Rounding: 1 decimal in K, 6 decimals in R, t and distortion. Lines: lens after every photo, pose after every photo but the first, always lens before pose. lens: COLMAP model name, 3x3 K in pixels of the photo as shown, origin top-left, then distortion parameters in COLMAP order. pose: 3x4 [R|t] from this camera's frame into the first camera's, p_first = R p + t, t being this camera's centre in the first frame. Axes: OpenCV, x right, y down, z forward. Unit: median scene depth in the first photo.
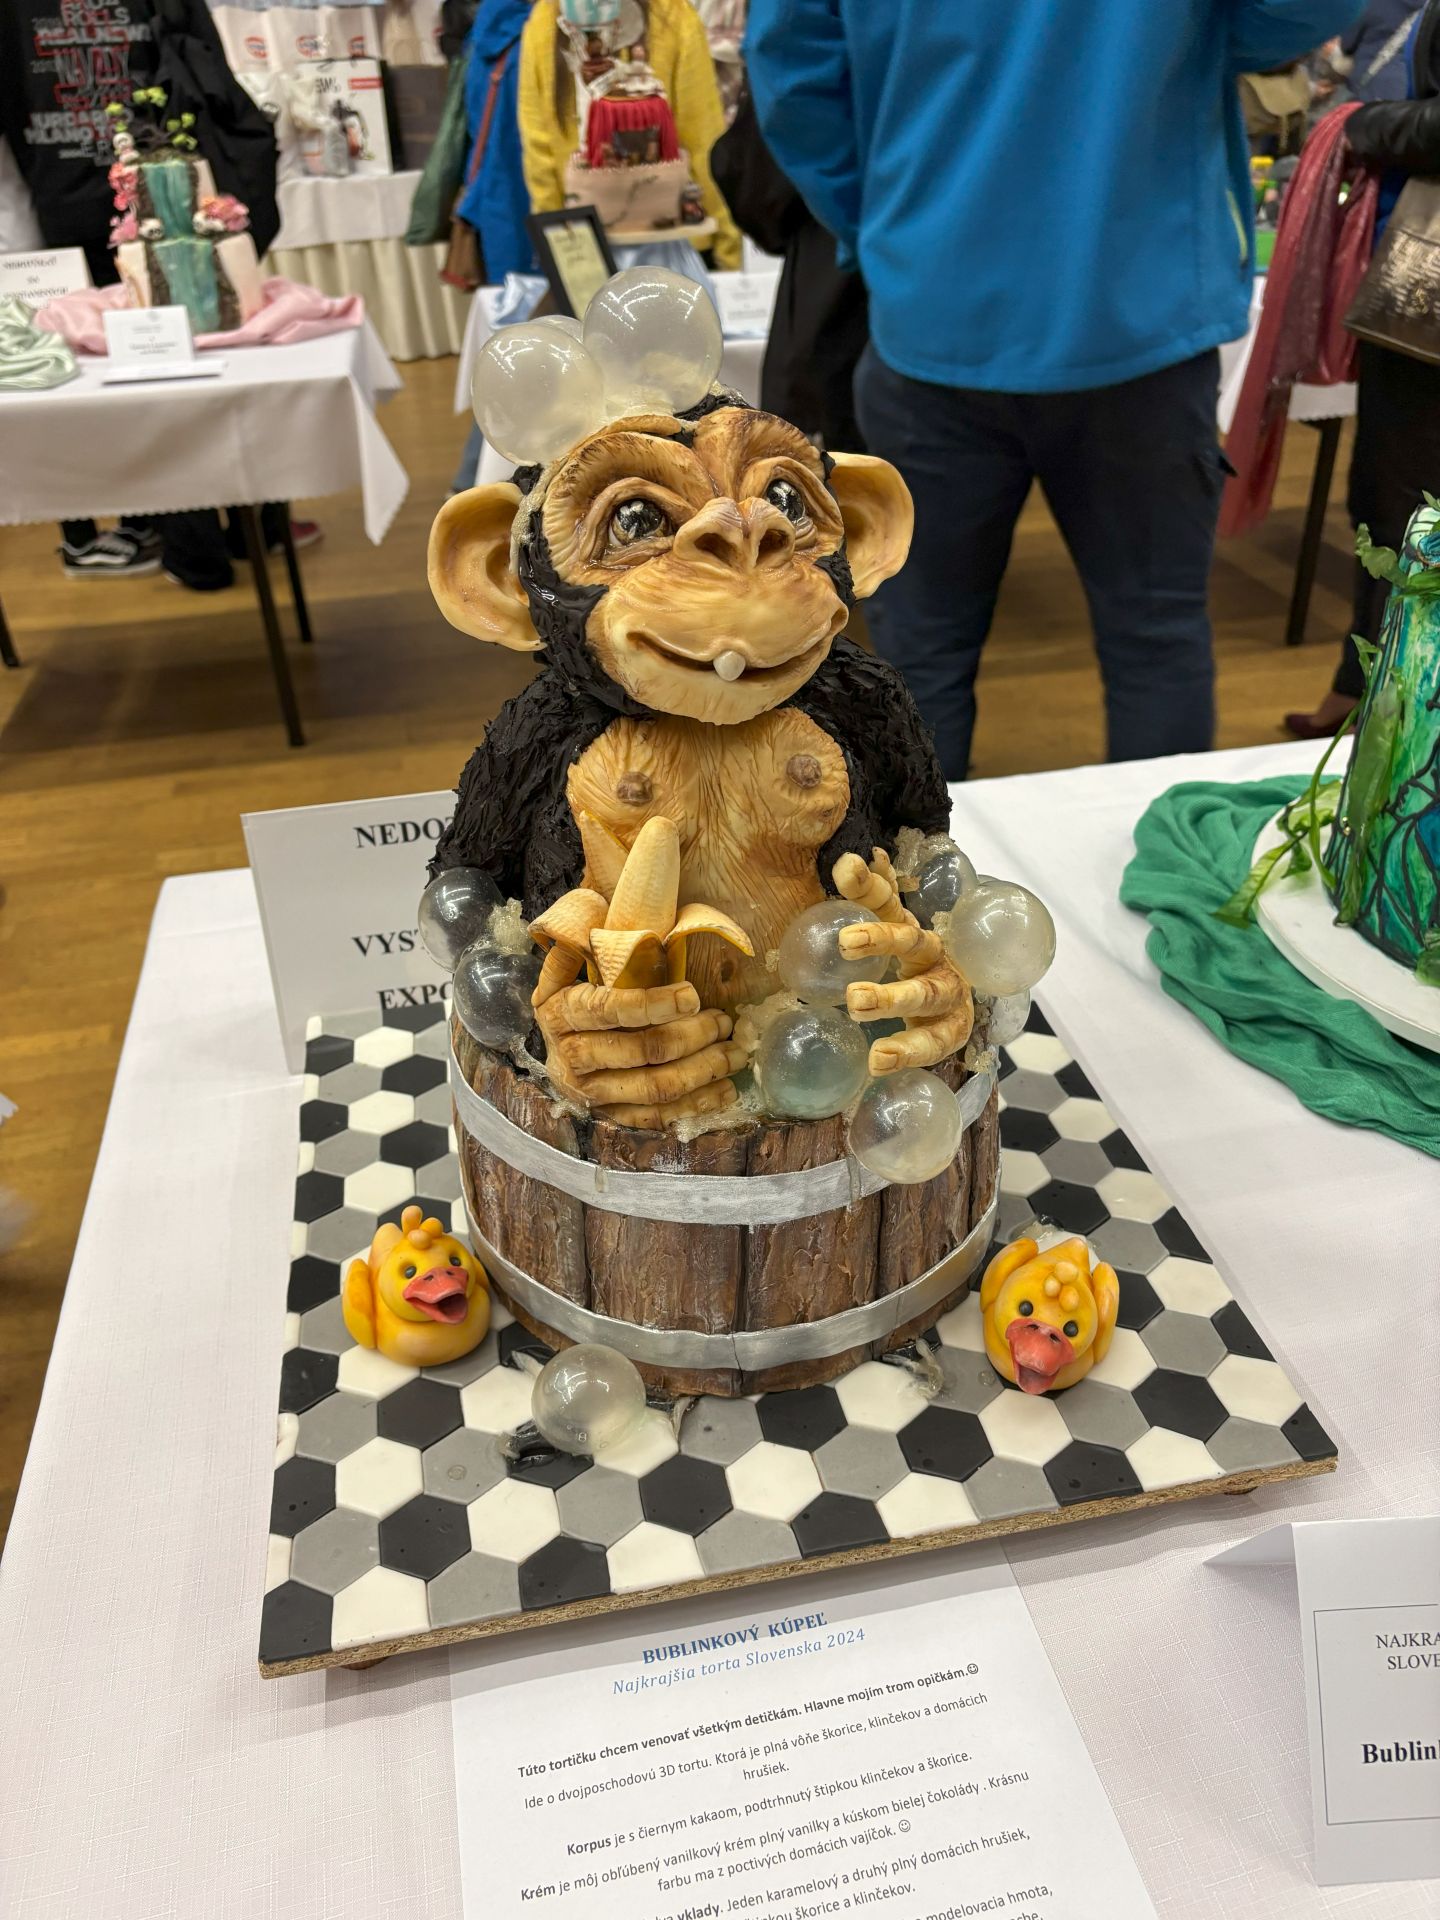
lens RADIAL K [[1464.8, 0, 720.9], [0, 1464.8, 958.4], [0, 0, 1]] dist [-0.003534, -0.001251]
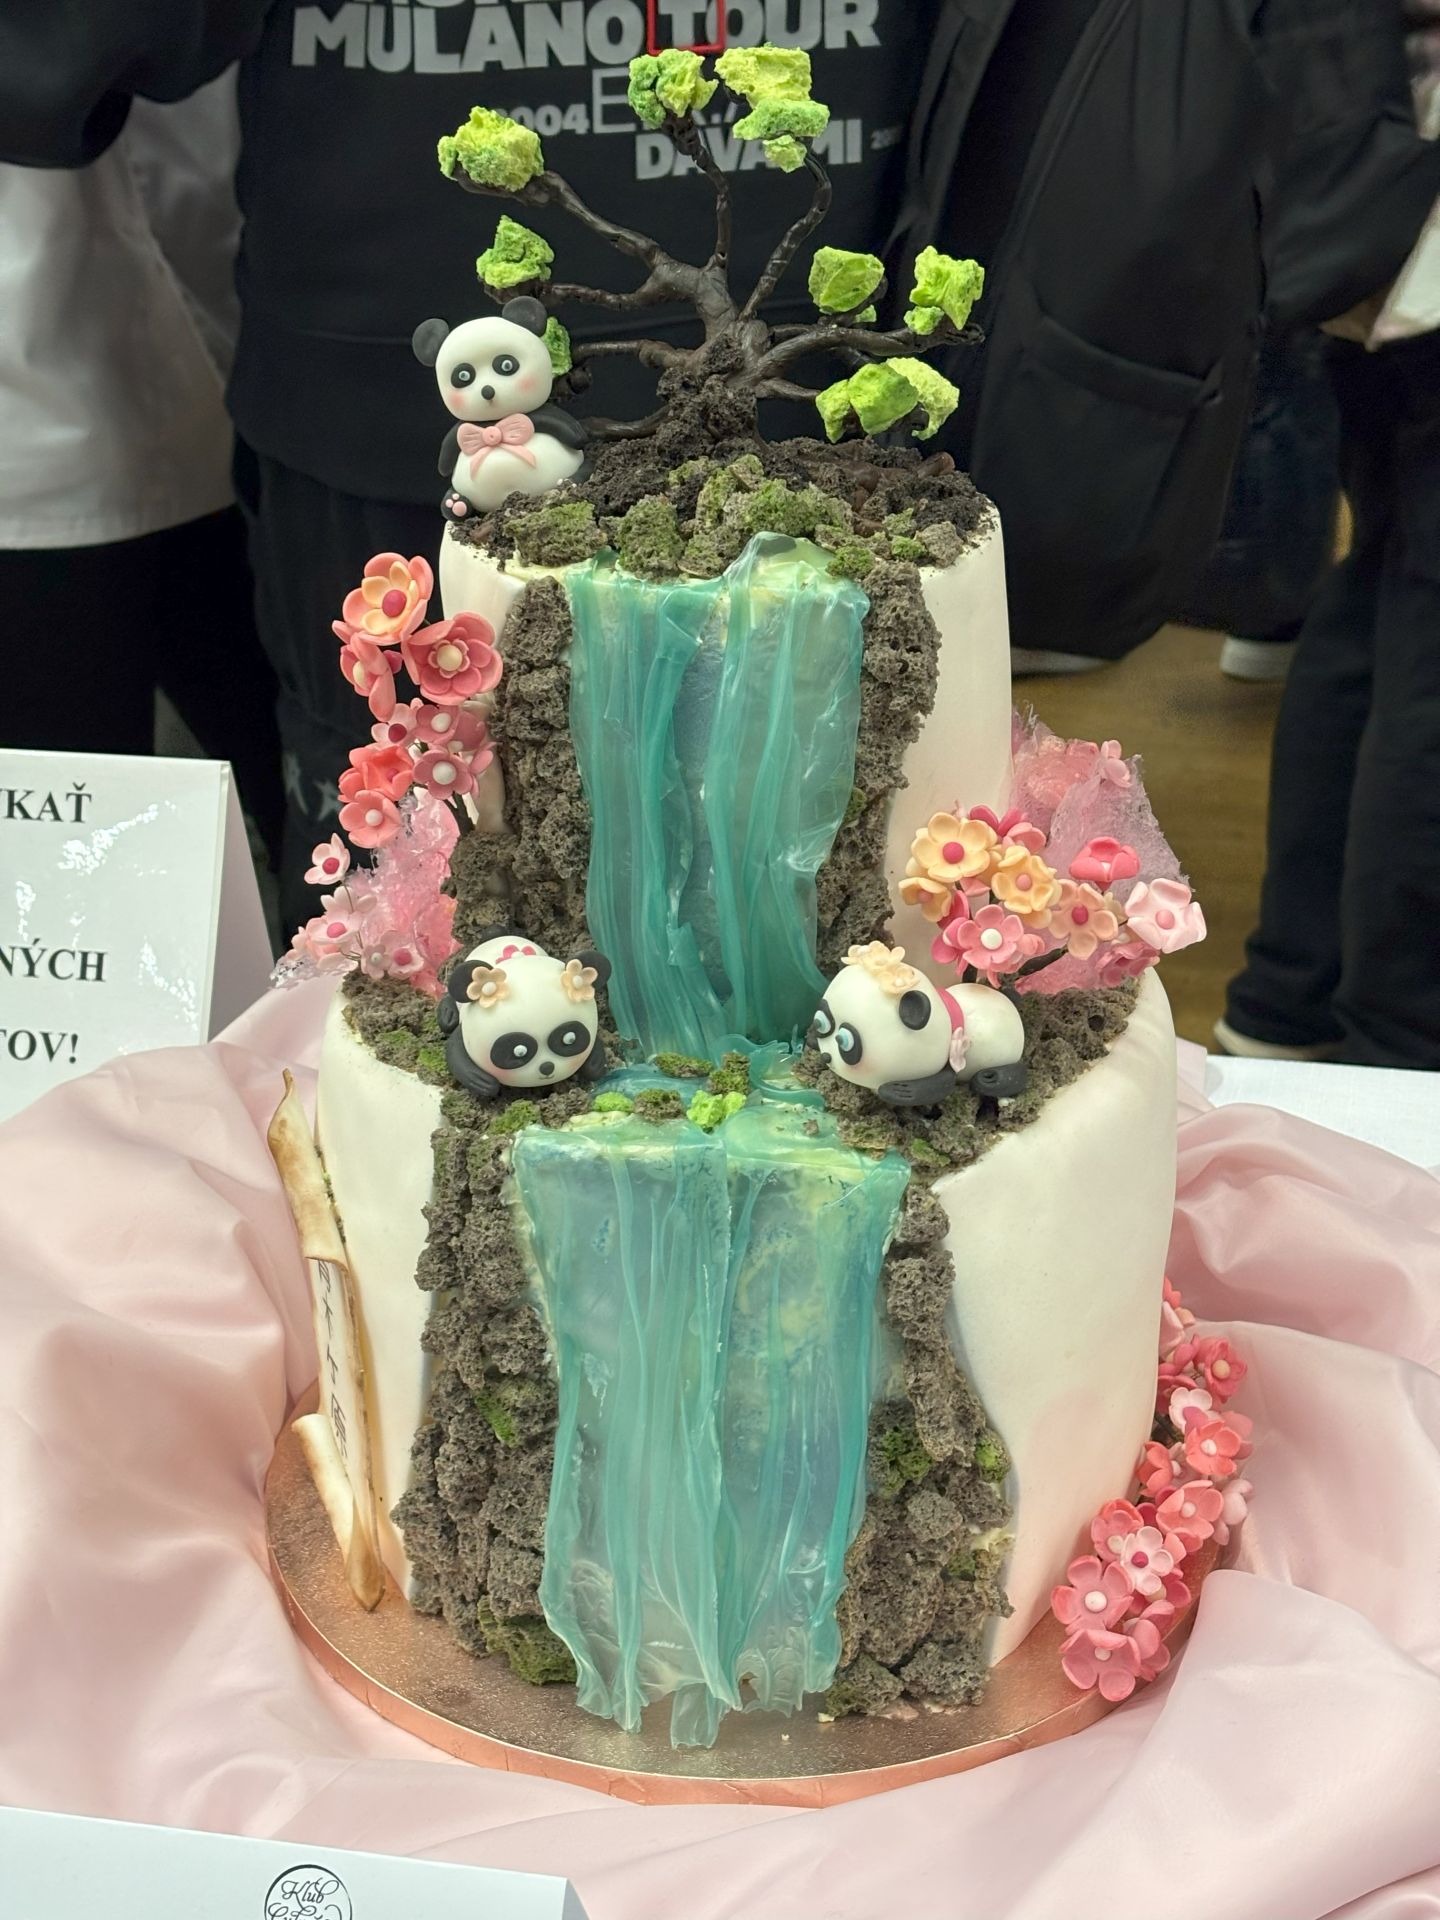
lens RADIAL K [[2892.1, 0, 719.6], [0, 2892.1, 960.8], [0, 0, 1]] dist [-0.001157, 0.000000]
pose [[0.927983, 0.187399, -0.322071, -0.282762], [-0.227083, 0.969701, -0.090068, -0.480617], [0.295434, 0.156719, 0.942421, 0.741032]]
